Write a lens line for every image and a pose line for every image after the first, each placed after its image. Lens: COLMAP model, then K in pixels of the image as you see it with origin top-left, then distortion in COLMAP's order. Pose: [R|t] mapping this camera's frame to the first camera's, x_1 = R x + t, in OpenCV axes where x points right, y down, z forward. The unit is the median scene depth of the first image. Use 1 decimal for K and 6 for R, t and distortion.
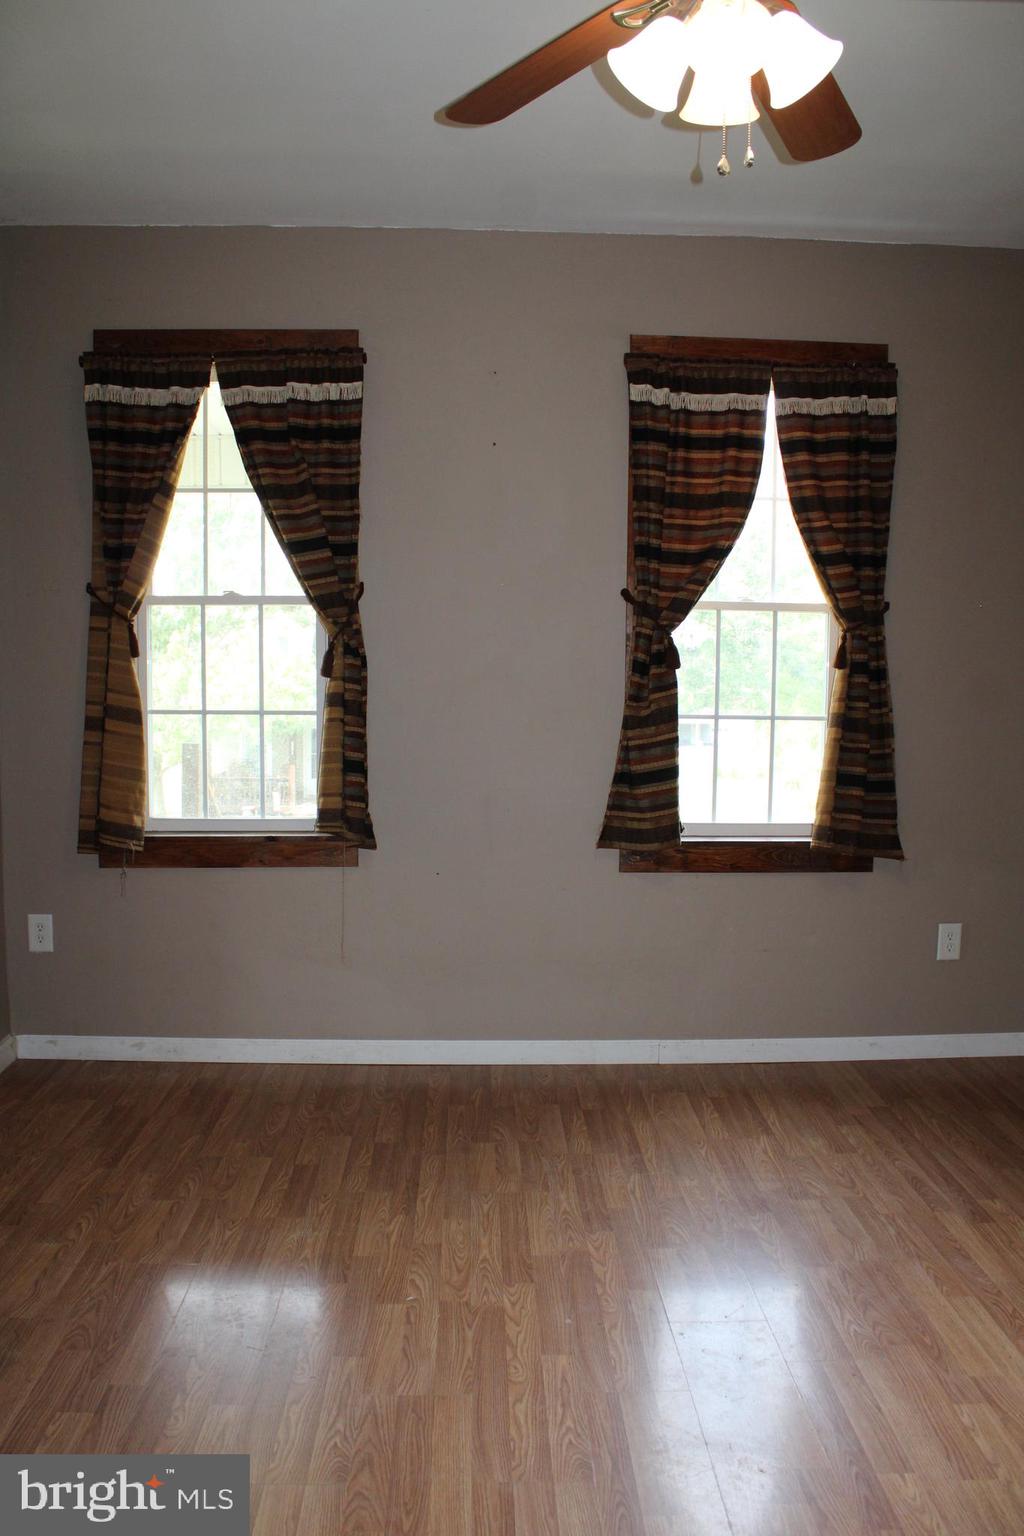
lens RADIAL K [[1262.3, 0, 514.3], [0, 1262.3, 781.8], [0, 0, 1]] dist [-0.164933, 0.126543]
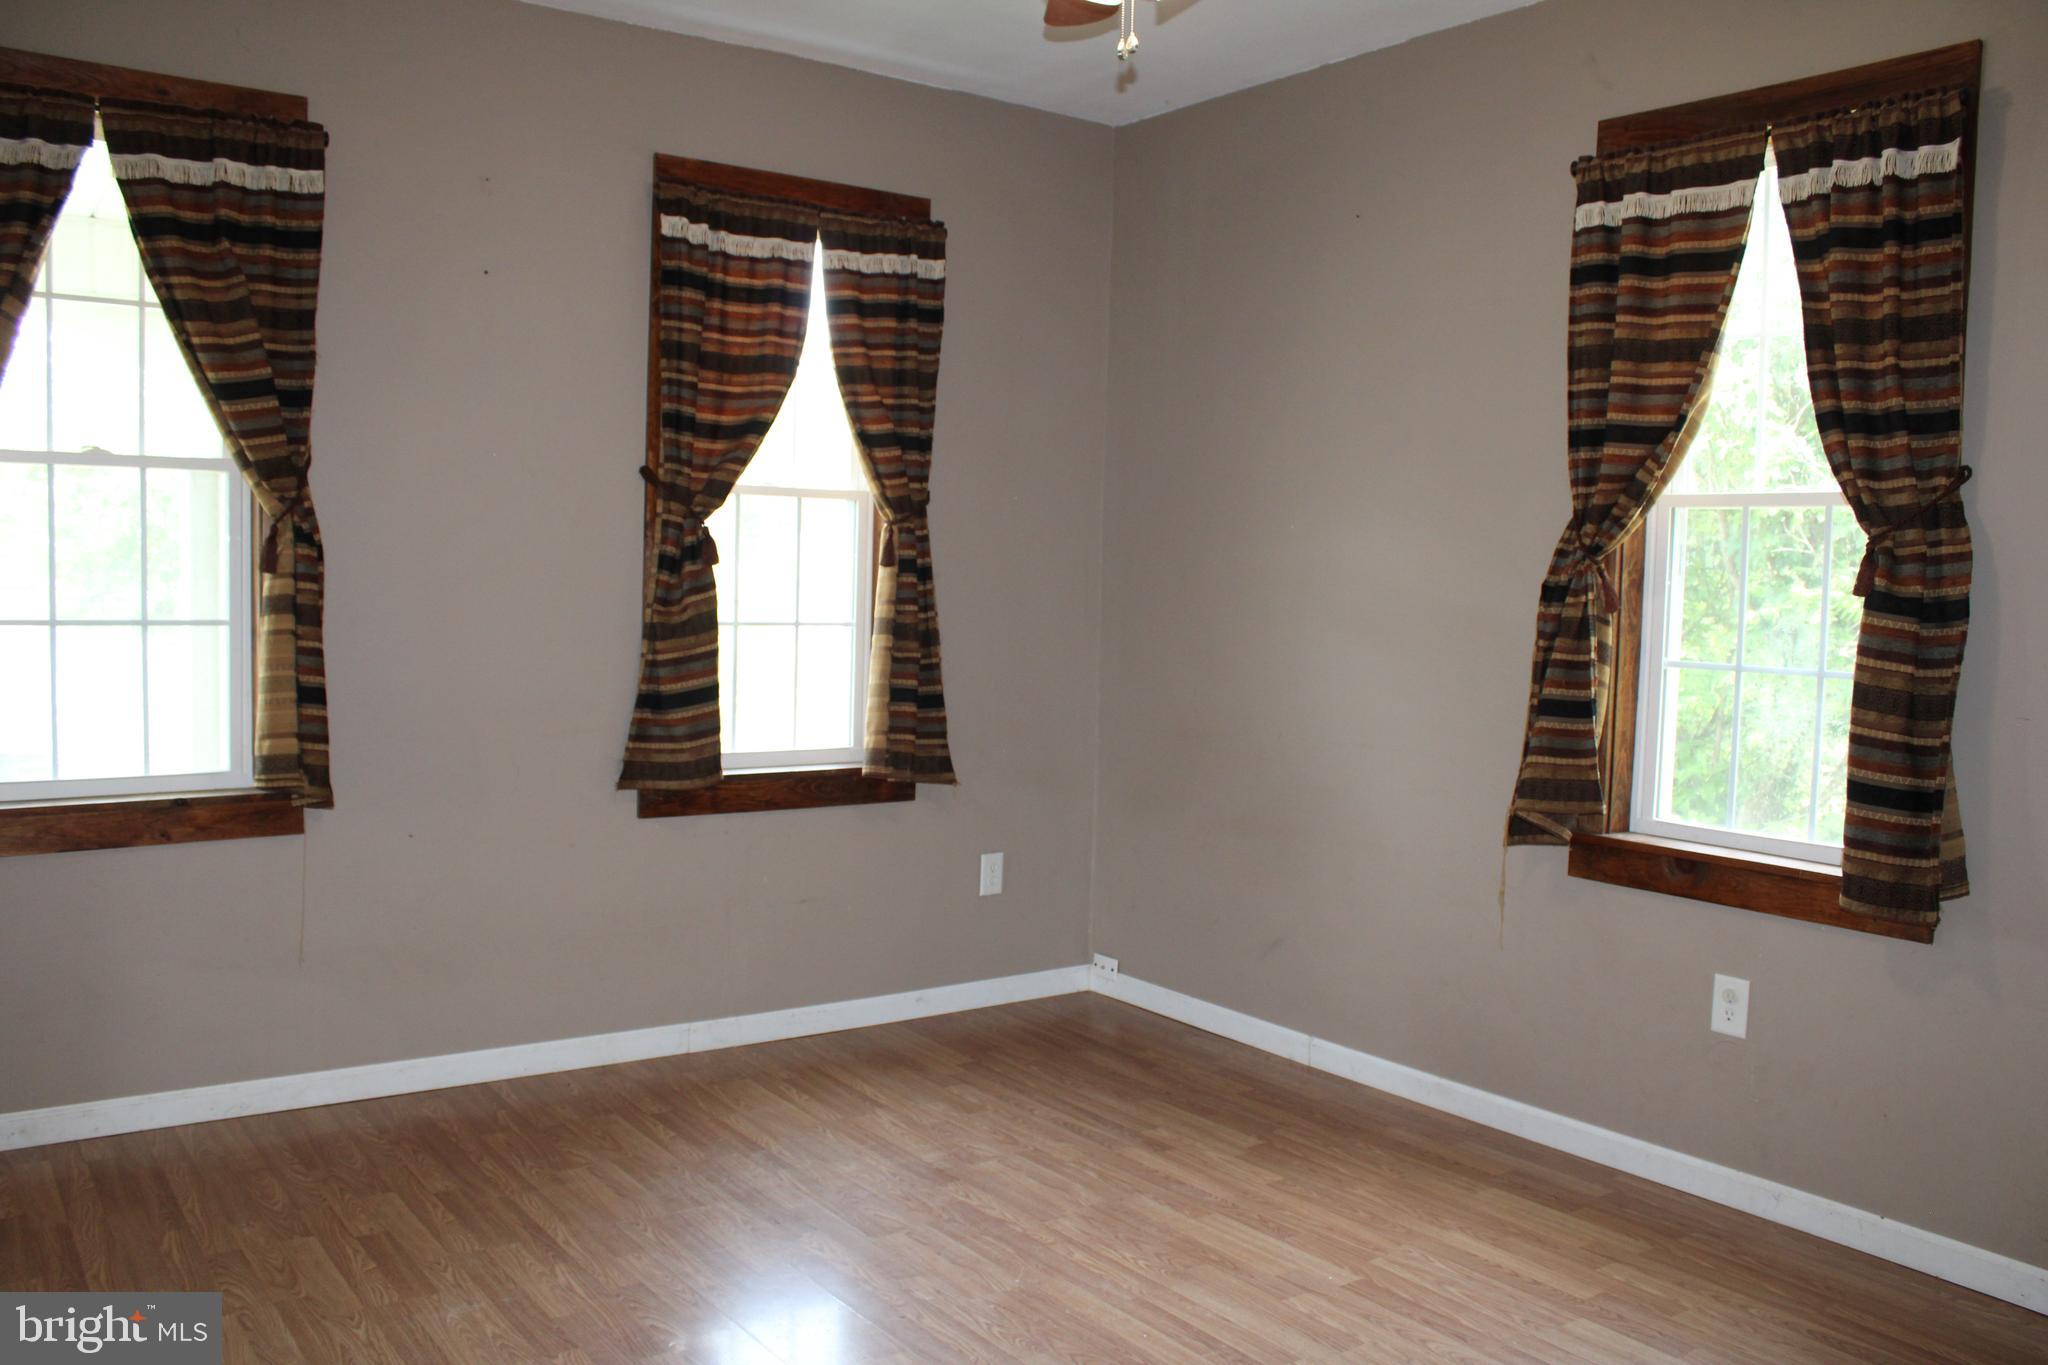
lens RADIAL K [[1683.0, 0, 1032.8], [0, 1683.0, 675.8], [0, 0, 1]] dist [-0.164933, 0.126543]
pose [[0.829731, -0.022983, 0.557690, -0.311558], [0.033870, 0.999384, -0.009207, -0.000726], [-0.557135, 0.026528, 0.829998, -0.023022]]
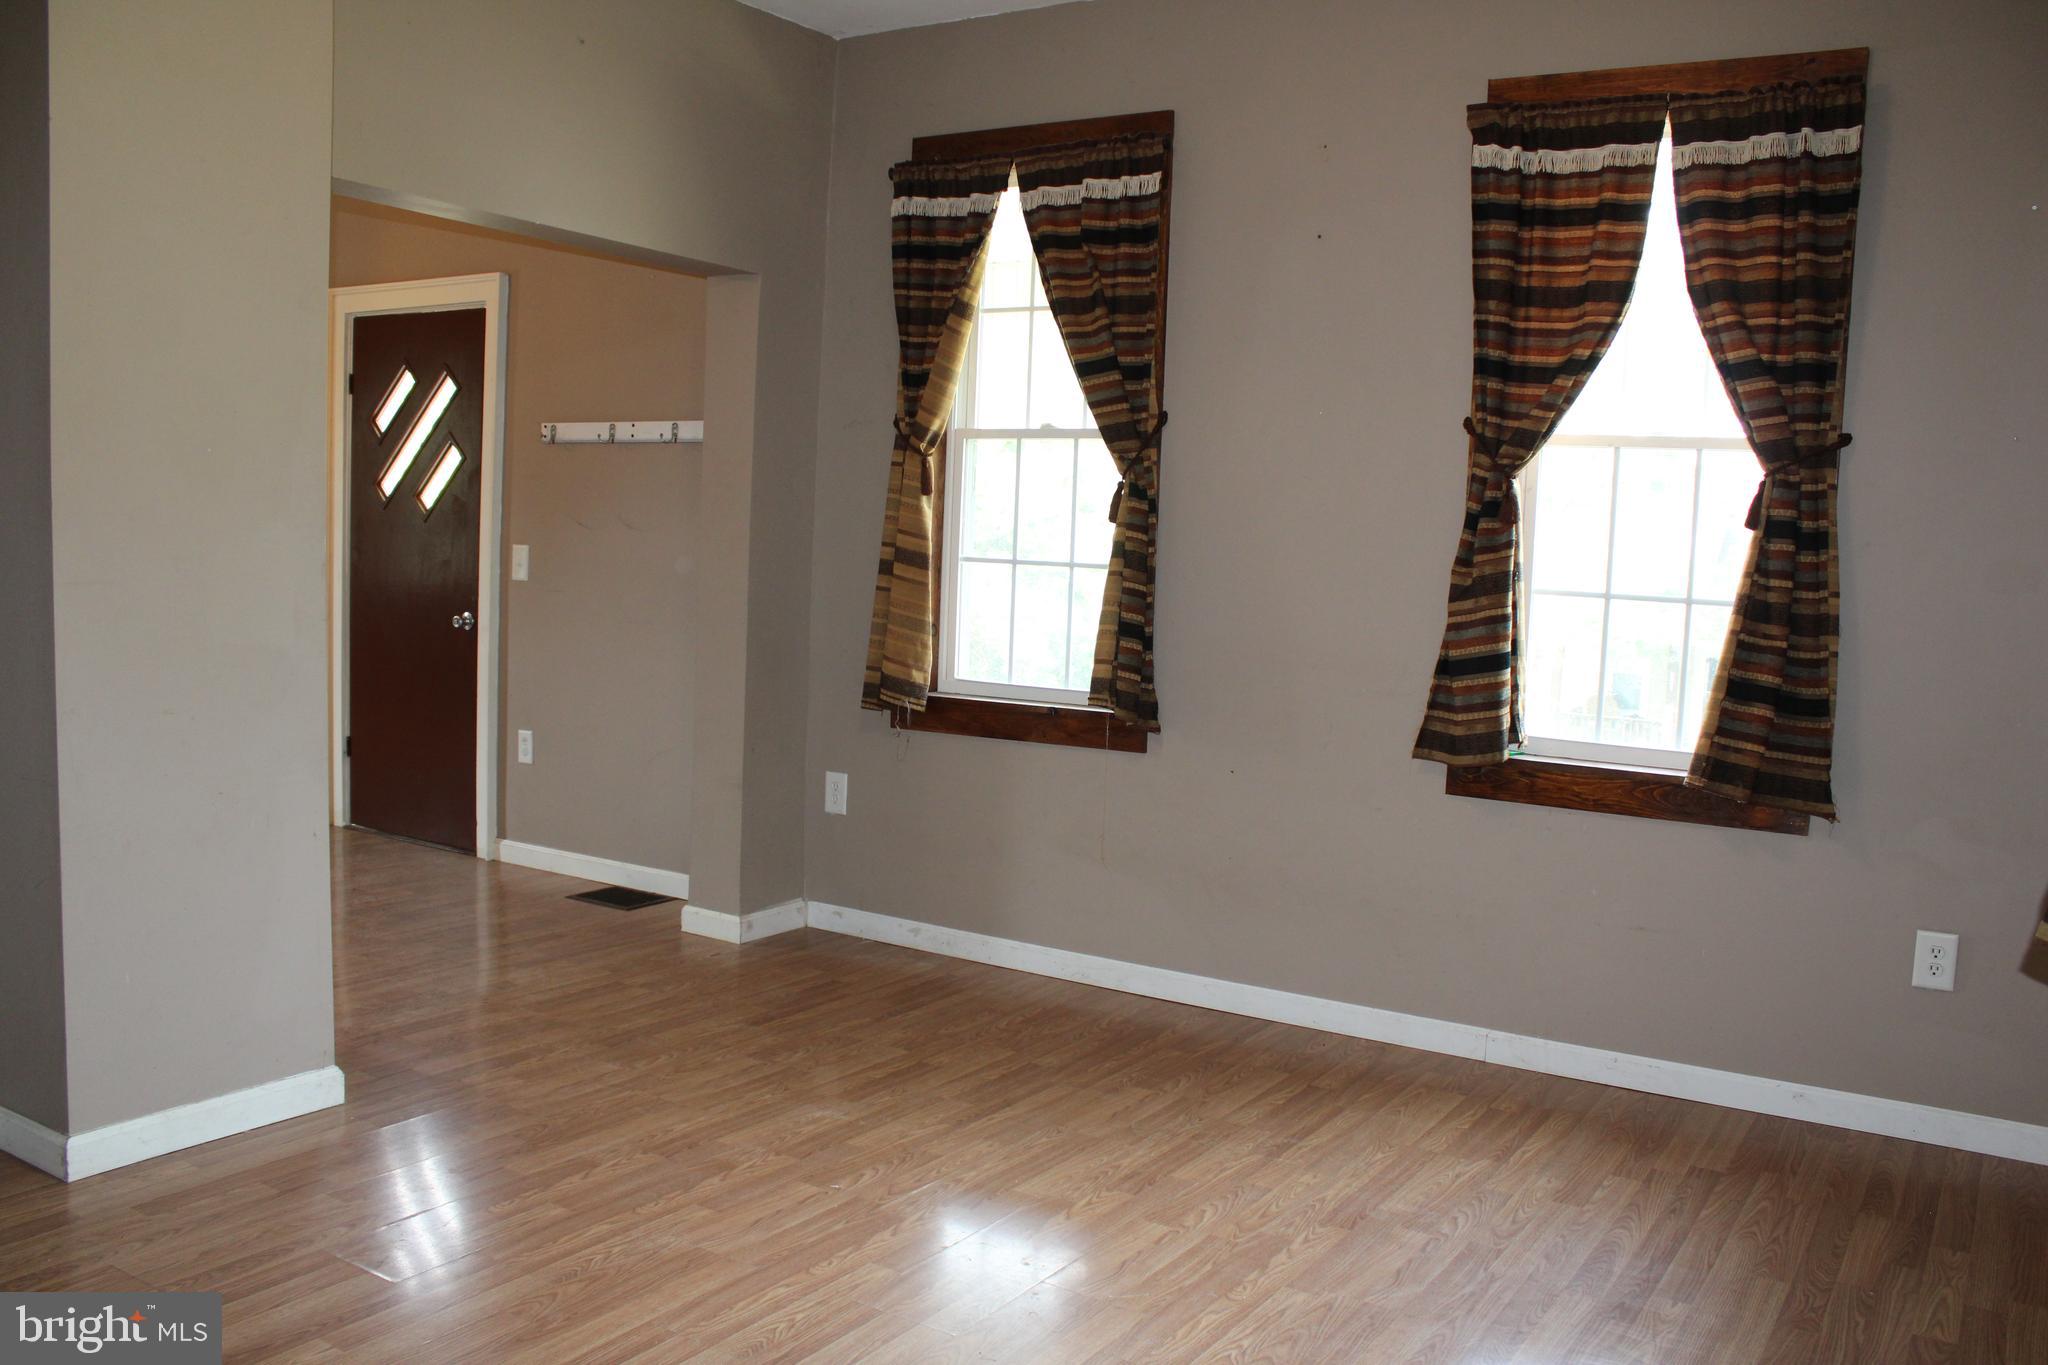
lens RADIAL K [[1683.0, 0, 1034.0], [0, 1683.0, 679.9], [0, 0, 1]] dist [-0.164933, 0.126543]
pose [[0.826864, 0.072550, -0.557703, 0.448232], [-0.084607, 0.996406, 0.004179, 0.021496], [0.556002, 0.043730, 0.830030, 0.037758]]
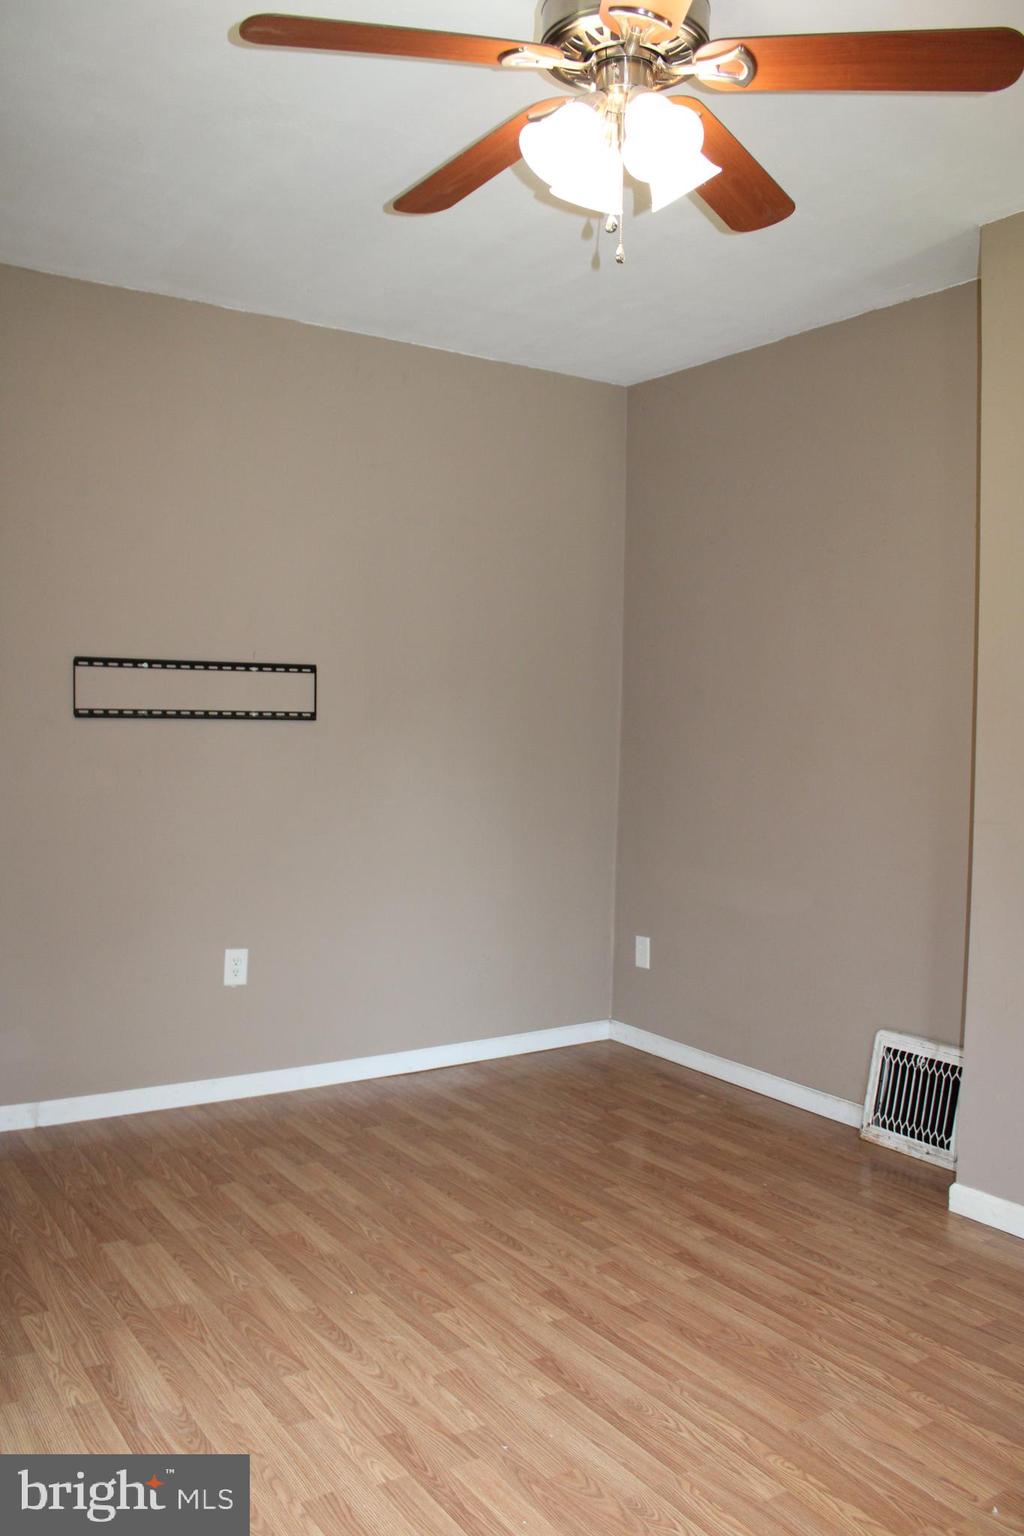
lens RADIAL K [[1262.3, 0, 507.0], [0, 1262.3, 772.8], [0, 0, 1]] dist [-0.164933, 0.126543]
pose [[-0.856215, -0.007053, -0.516571, 0.395646], [-0.074740, 0.991079, 0.110350, -0.083317], [0.511185, 0.133092, -0.849104, 0.942799]]
